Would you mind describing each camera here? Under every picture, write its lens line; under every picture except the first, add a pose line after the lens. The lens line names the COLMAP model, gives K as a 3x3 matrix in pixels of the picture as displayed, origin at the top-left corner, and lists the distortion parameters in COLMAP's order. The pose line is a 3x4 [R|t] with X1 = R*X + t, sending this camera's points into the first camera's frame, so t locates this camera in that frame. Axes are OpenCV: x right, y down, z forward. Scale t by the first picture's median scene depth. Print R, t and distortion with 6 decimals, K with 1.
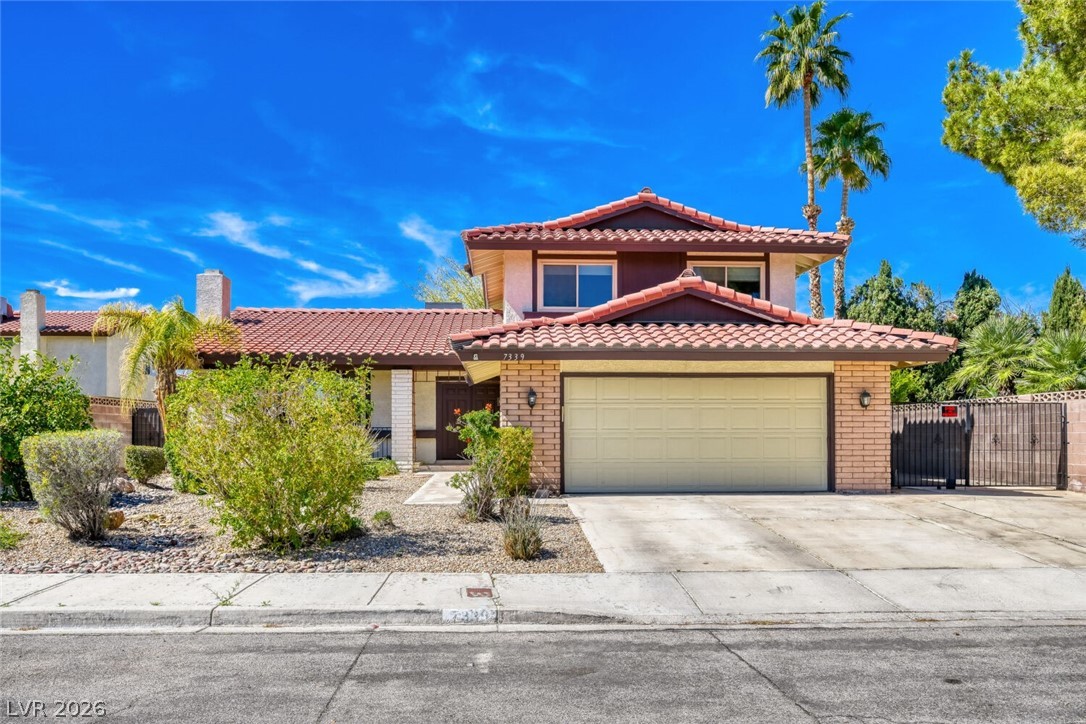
lens RADIAL K [[869.1, 0, 543.1], [0, 869.1, 429.8], [0, 0, 1]] dist [-0.002587, -0.003889]
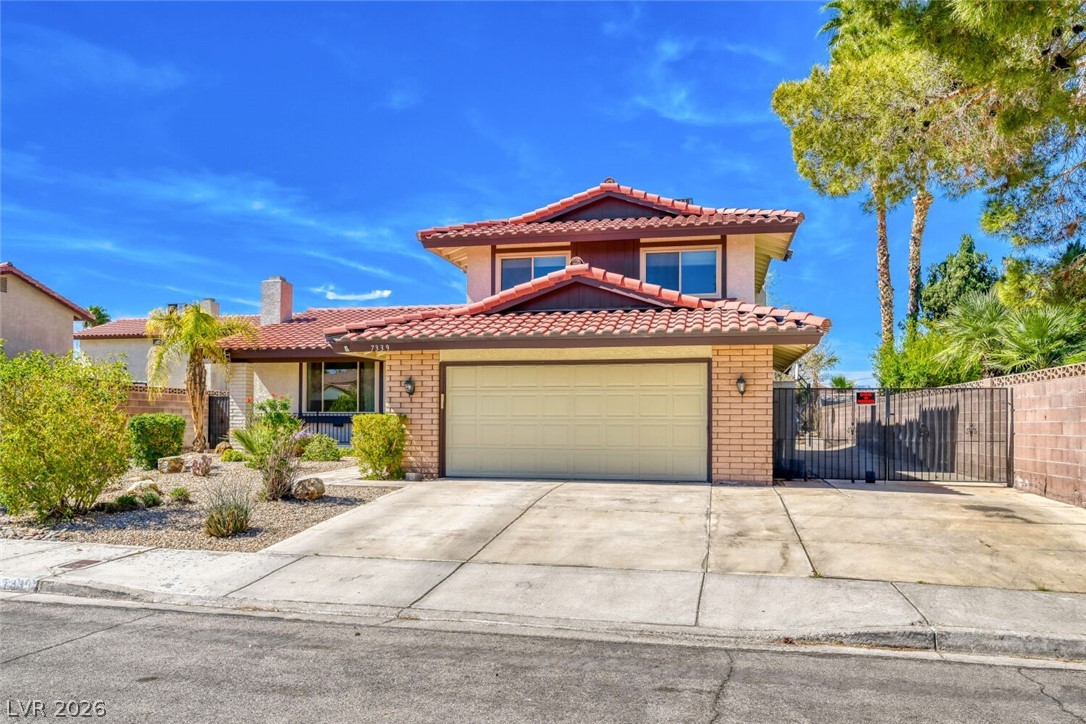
lens RADIAL K [[814.0, 0, 541.0], [0, 814.0, 414.3], [0, 0, 1]] dist [-0.006102, -0.002331]
pose [[0.962187, 0.003388, -0.272367, 0.383489], [-0.003525, 0.999994, -0.000012, -0.002741], [0.272365, 0.000971, 0.962193, 0.082535]]
